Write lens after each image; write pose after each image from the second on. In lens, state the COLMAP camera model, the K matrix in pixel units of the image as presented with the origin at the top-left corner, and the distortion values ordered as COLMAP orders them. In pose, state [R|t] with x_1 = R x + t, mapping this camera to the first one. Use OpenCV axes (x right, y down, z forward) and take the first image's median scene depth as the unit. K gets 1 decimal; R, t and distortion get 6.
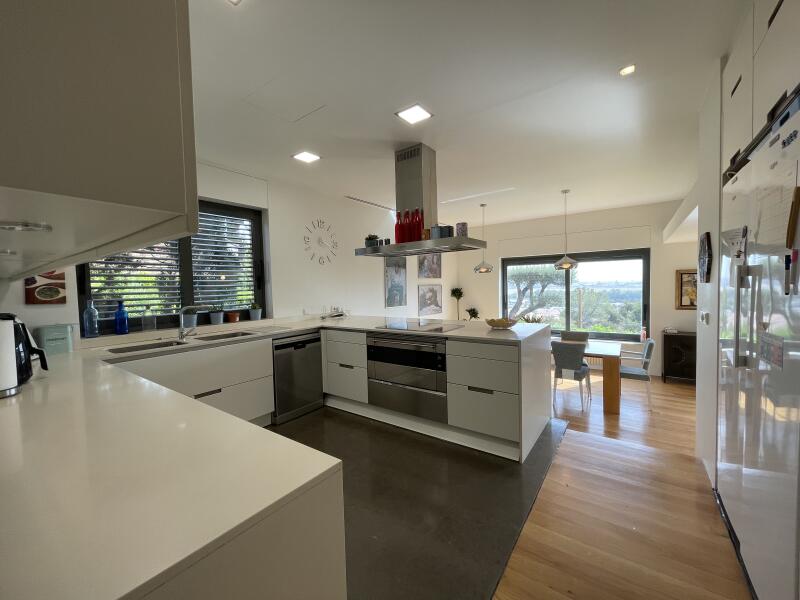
lens RADIAL K [[322.5, 0, 399.3], [0, 322.5, 297.5], [0, 0, 1]] dist [-0.006338, 0.001658]
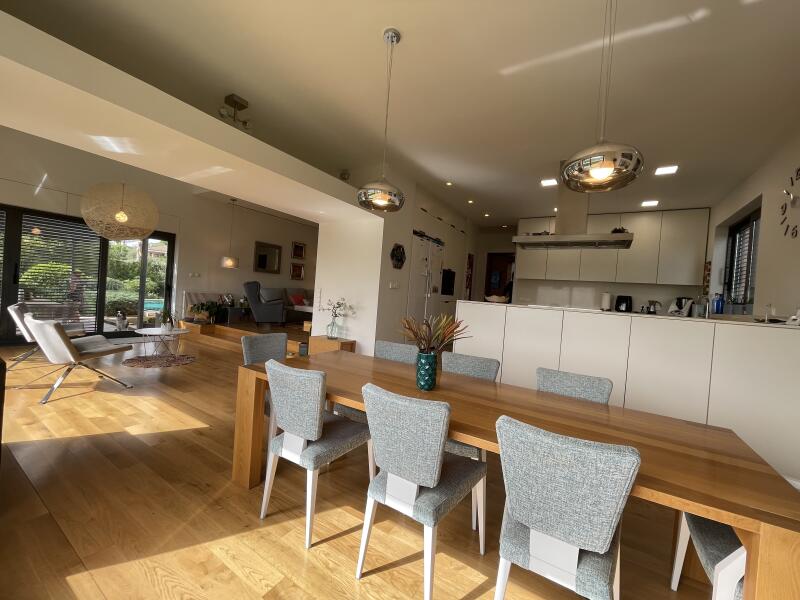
lens RADIAL K [[322.5, 0, 398.3], [0, 322.5, 300.5], [0, 0, 1]] dist [-0.006338, 0.001658]
pose [[-0.996367, -0.048245, -0.070185, 0.543550], [-0.052319, 0.996979, 0.057405, 0.021530], [0.067203, 0.060868, -0.995881, 1.537994]]
